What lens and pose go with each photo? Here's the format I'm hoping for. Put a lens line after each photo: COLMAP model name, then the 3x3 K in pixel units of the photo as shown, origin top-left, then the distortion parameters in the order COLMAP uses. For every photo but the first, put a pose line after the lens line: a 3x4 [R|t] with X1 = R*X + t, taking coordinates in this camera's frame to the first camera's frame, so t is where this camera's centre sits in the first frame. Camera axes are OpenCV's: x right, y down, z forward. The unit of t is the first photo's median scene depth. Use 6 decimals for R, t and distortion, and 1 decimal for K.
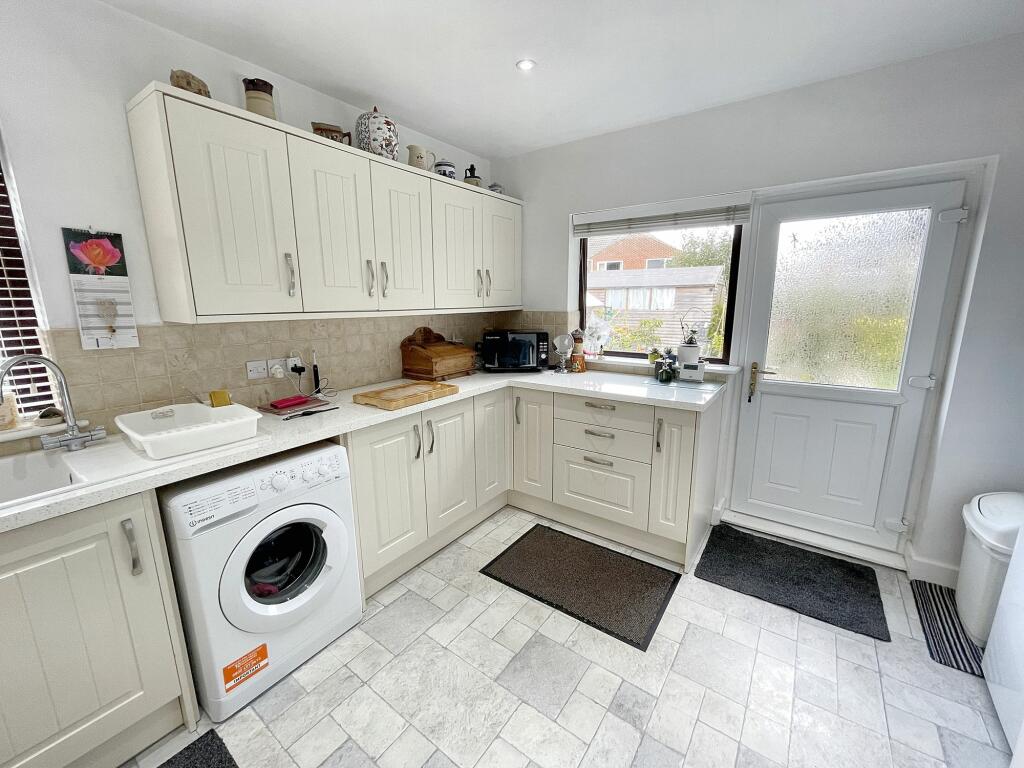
lens RADIAL K [[417.9, 0, 510.7], [0, 417.9, 384.3], [0, 0, 1]] dist [0.000268, 0.000207]
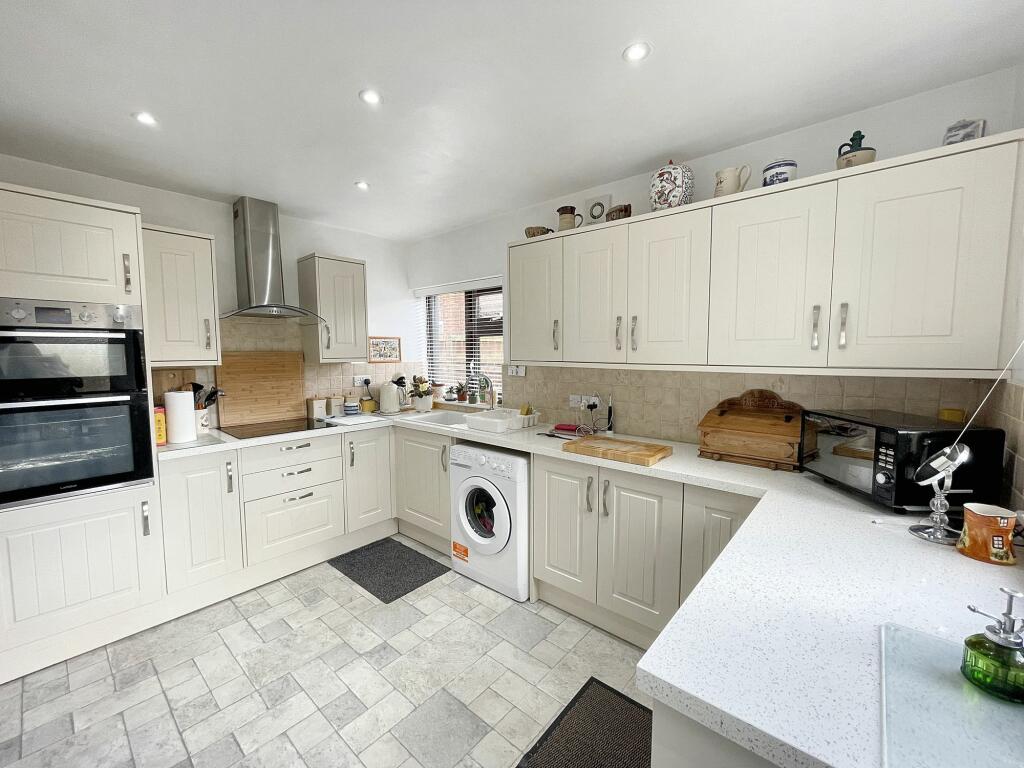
lens RADIAL K [[417.9, 0, 510.7], [0, 417.9, 384.3], [0, 0, 1]] dist [0.000268, 0.000207]
pose [[-0.090745, 0.087049, -0.992062, 0.746054], [-0.195136, 0.975307, 0.103428, -0.180646], [0.976569, 0.202972, -0.071518, 0.823837]]
